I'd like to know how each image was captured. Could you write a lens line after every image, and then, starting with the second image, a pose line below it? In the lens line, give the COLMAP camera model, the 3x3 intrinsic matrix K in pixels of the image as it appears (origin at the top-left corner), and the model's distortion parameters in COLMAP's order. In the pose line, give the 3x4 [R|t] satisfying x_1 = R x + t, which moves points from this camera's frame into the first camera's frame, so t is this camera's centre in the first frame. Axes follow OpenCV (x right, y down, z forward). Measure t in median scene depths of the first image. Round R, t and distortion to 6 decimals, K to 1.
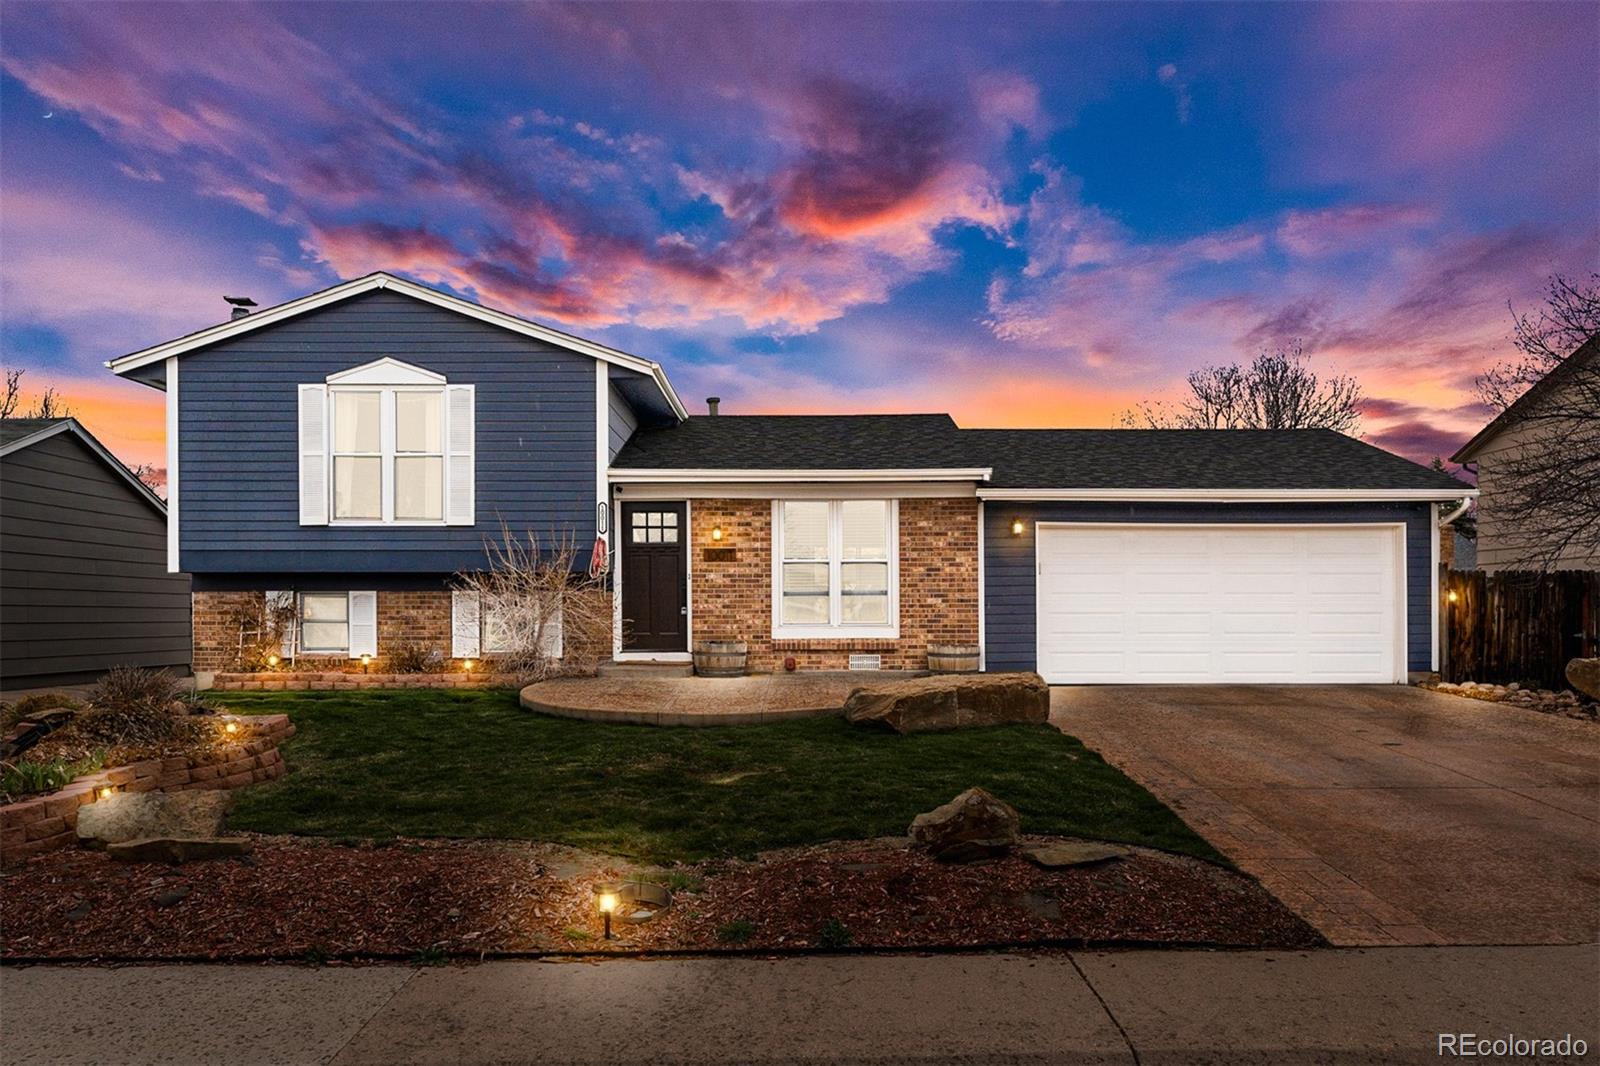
lens RADIAL K [[1126.4, 0, 802.1], [0, 1126.4, 541.1], [0, 0, 1]] dist [-0.001818, -0.005438]
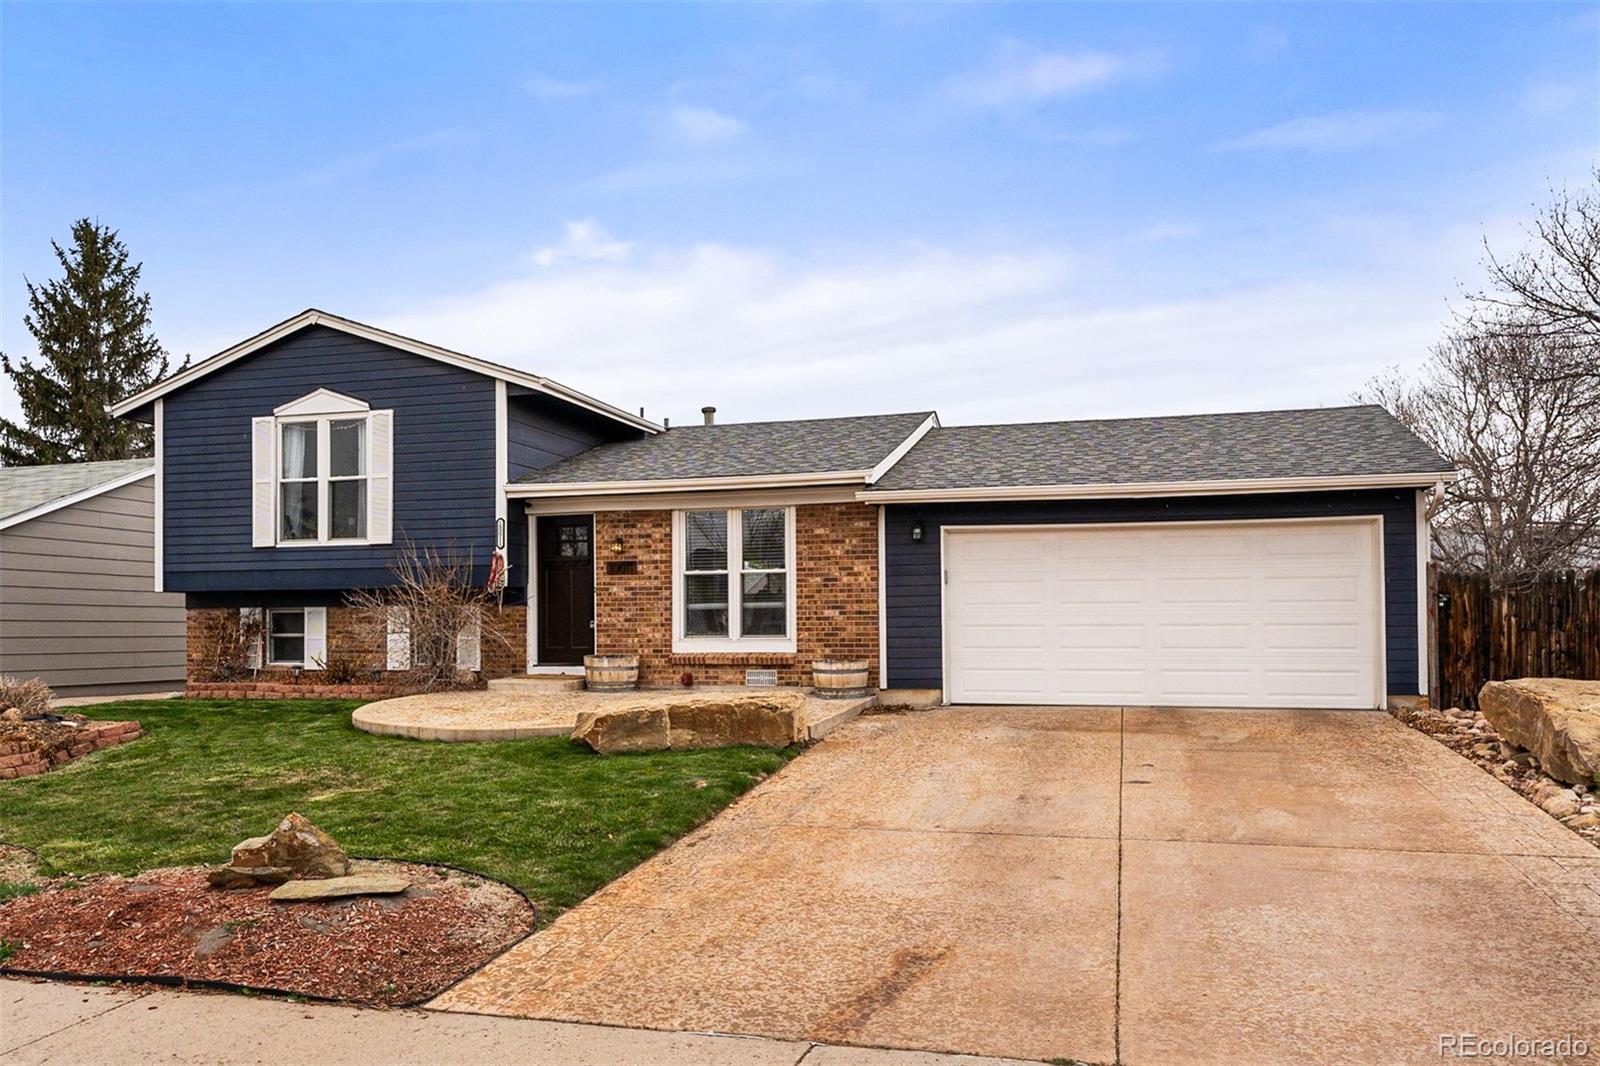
lens RADIAL K [[1147.1, 0, 800.3], [0, 1147.1, 533.9], [0, 0, 1]] dist [-0.002173, 0.003556]
pose [[0.963901, -0.024606, -0.265121, 0.349144], [0.020918, 0.999641, -0.016724, 0.002674], [0.265438, 0.010574, 0.964070, 0.070422]]
